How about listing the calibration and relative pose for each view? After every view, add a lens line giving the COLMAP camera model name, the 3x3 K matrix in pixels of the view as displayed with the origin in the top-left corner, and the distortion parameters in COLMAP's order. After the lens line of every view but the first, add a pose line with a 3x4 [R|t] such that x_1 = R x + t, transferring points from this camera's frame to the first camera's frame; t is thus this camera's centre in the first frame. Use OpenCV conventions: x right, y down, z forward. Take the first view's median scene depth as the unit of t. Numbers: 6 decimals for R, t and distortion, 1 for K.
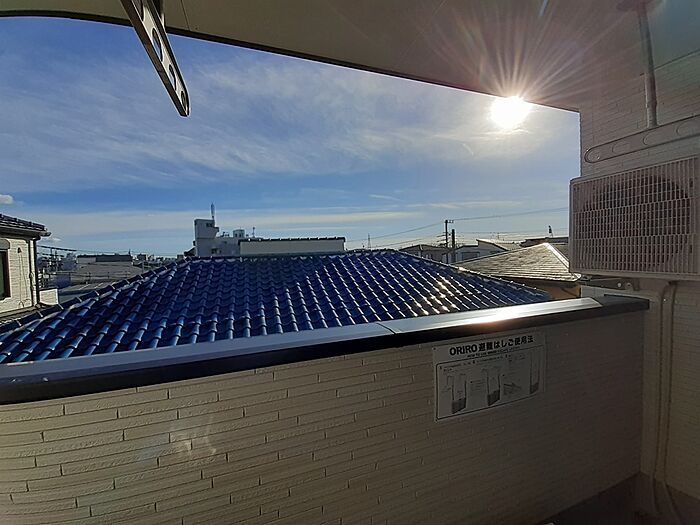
lens RADIAL K [[281.0, 0, 350.0], [0, 281.0, 262.5], [0, 0, 1]] dist [-0.003376, -0.000281]
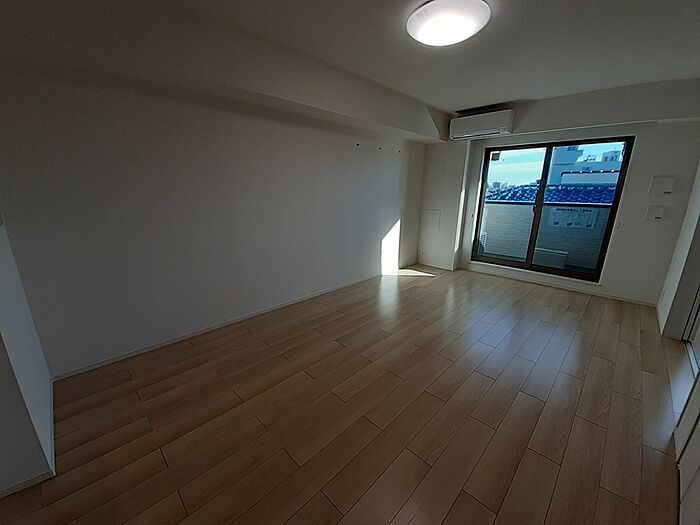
lens RADIAL K [[286.0, 0, 350.0], [0, 286.0, 262.5], [0, 0, 1]] dist [0.000672, -0.000036]
pose [[0.457451, 0.255161, -0.851840, 0.401870], [-0.042644, 0.963140, 0.265599, 0.013941], [0.888212, -0.085173, 0.451470, -0.528004]]
